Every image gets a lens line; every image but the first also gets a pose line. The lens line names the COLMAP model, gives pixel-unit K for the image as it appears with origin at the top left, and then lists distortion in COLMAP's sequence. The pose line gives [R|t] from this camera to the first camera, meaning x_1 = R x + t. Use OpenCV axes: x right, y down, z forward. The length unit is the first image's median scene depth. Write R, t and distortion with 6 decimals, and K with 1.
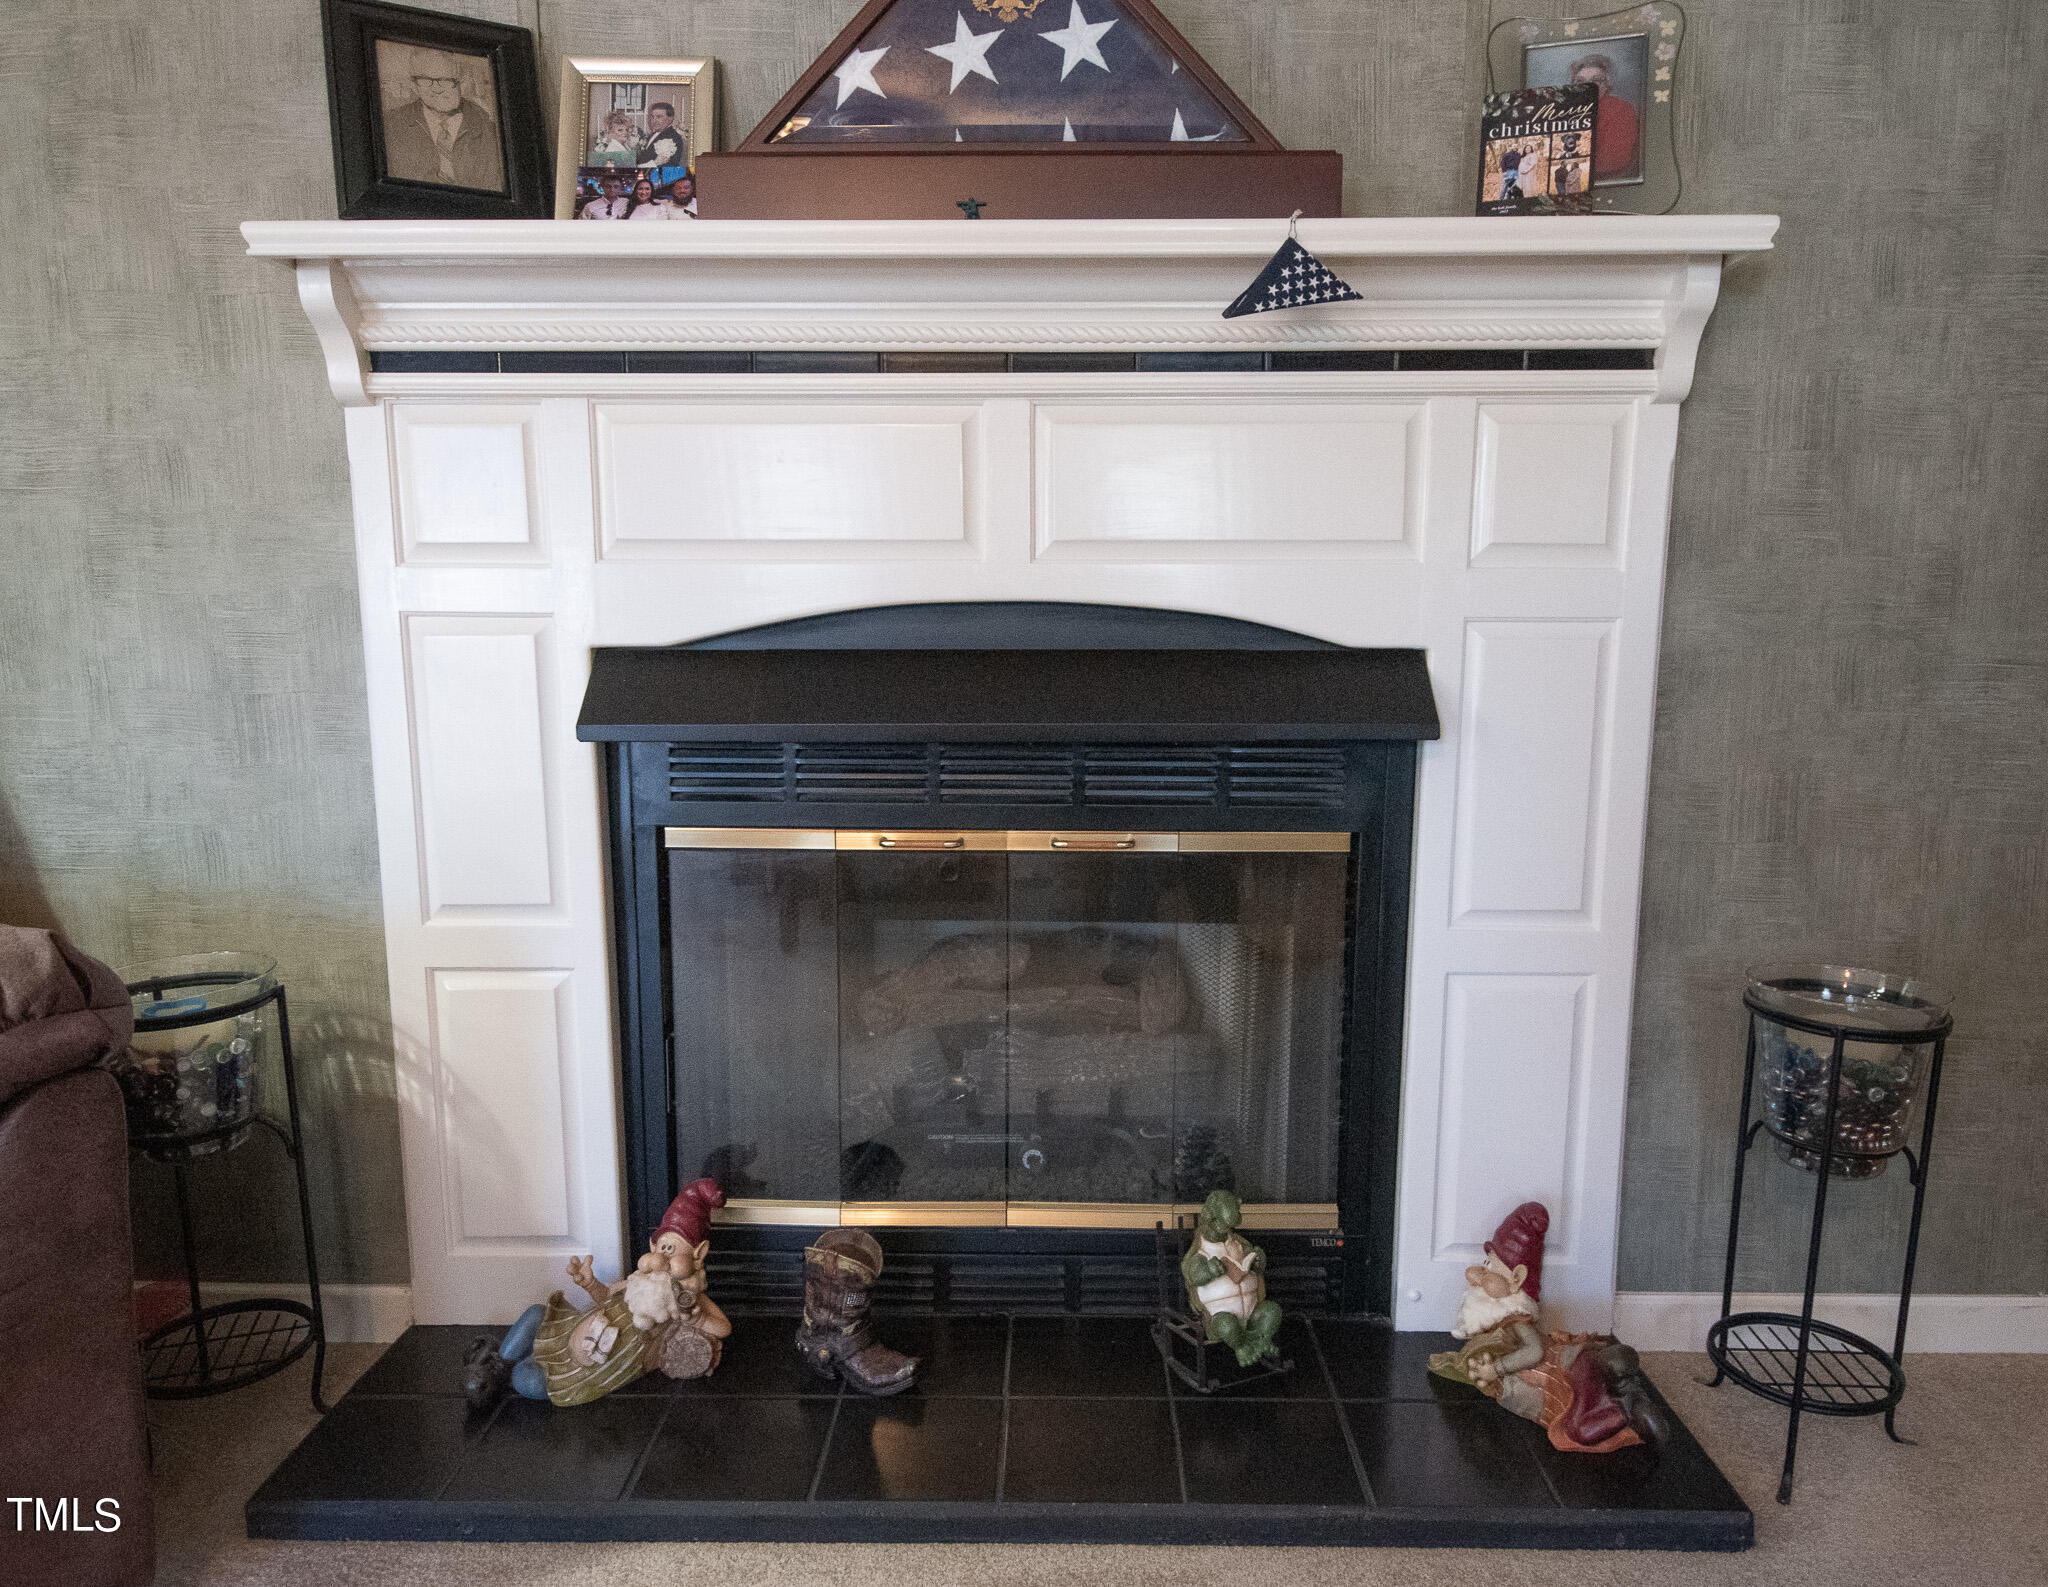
lens RADIAL K [[1401.6, 0, 1029.0], [0, 1401.6, 814.7], [0, 0, 1]] dist [-0.013071, -0.002600]
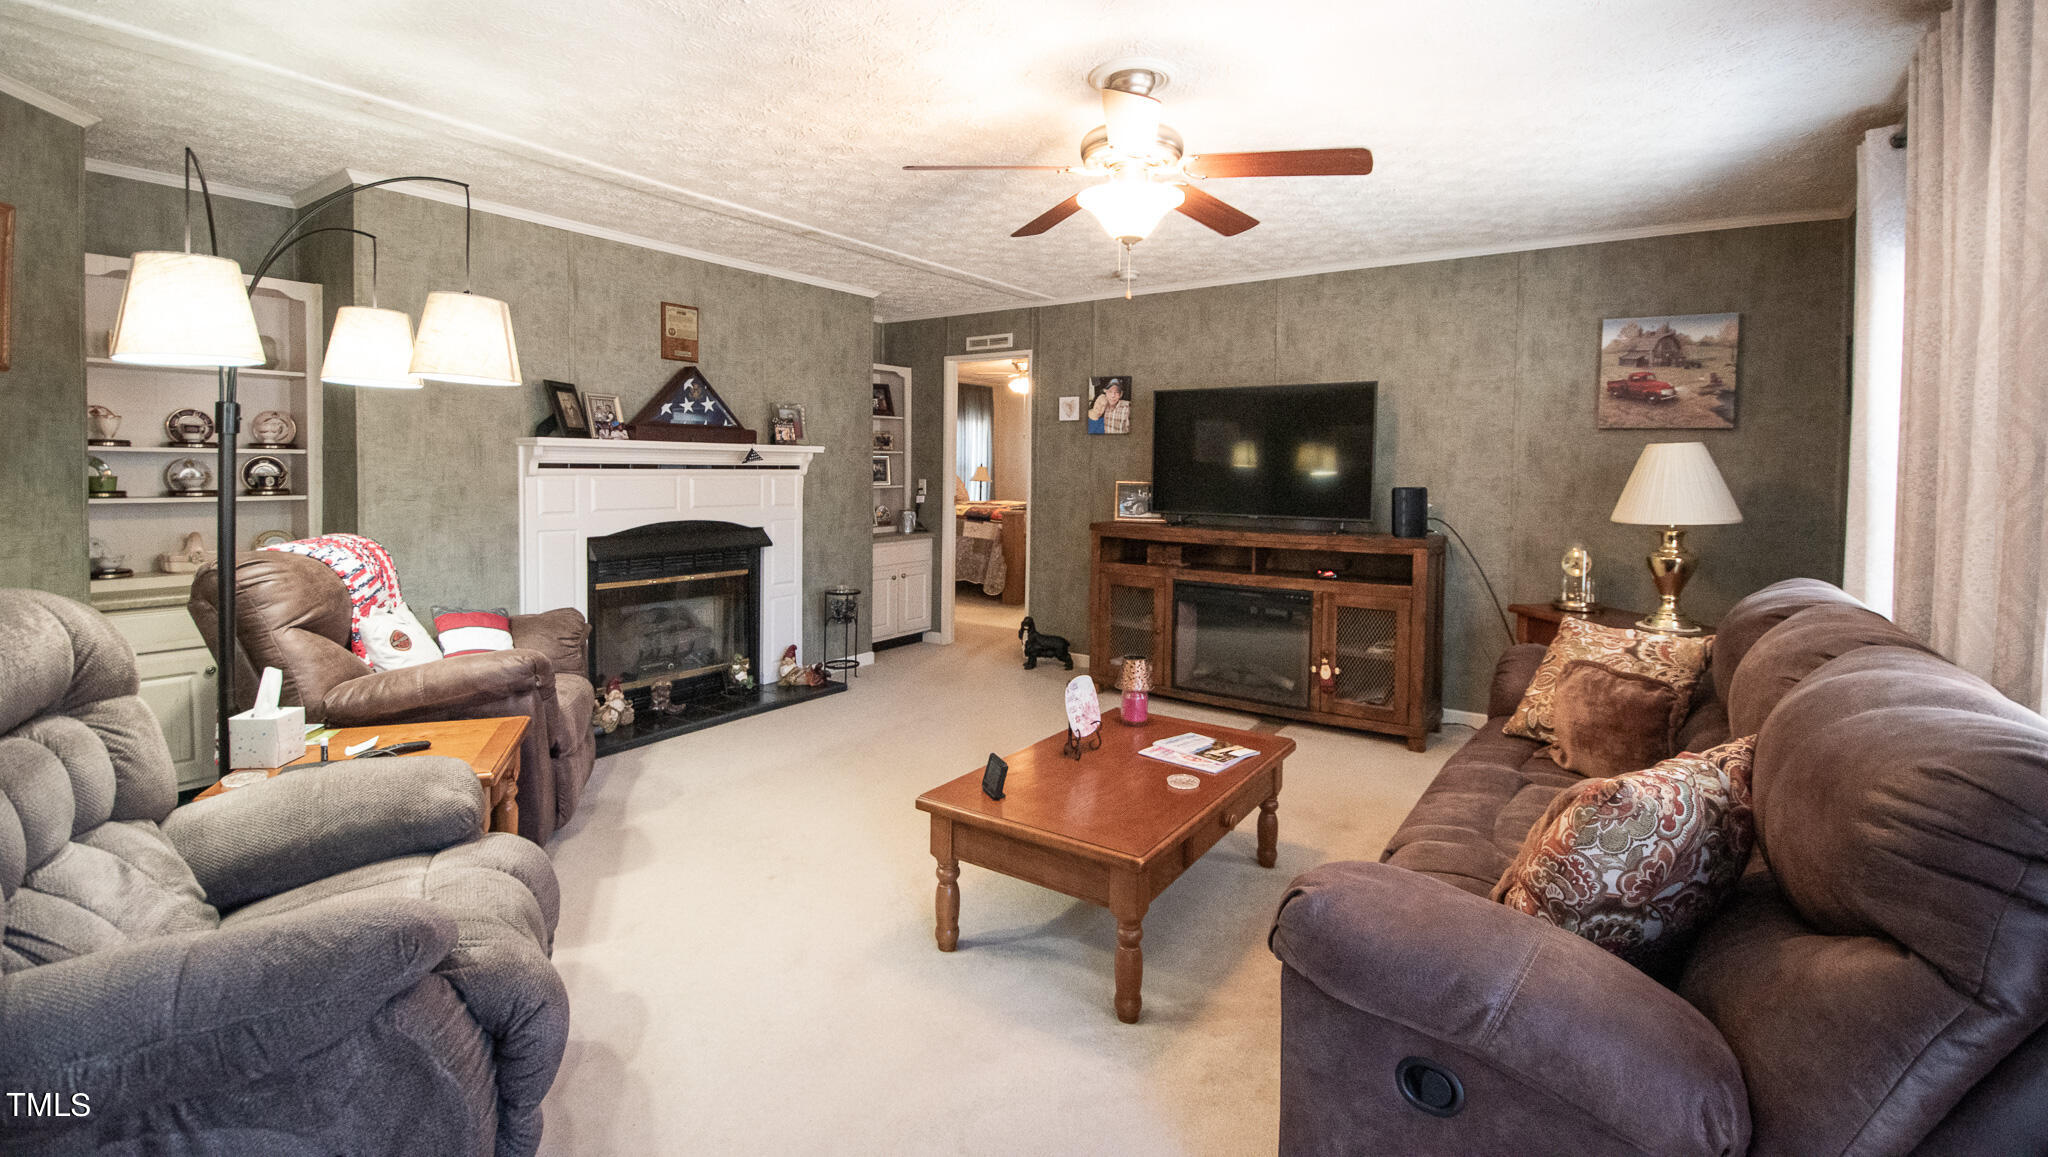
lens RADIAL K [[895.6, 0, 1026.5], [0, 895.6, 580.6], [0, 0, 1]] dist [0.000456, 0.000012]
pose [[0.561374, -0.100139, 0.821481, -1.670475], [0.122627, 0.991759, 0.037097, 0.055061], [-0.818426, 0.079910, 0.569028, -1.380810]]
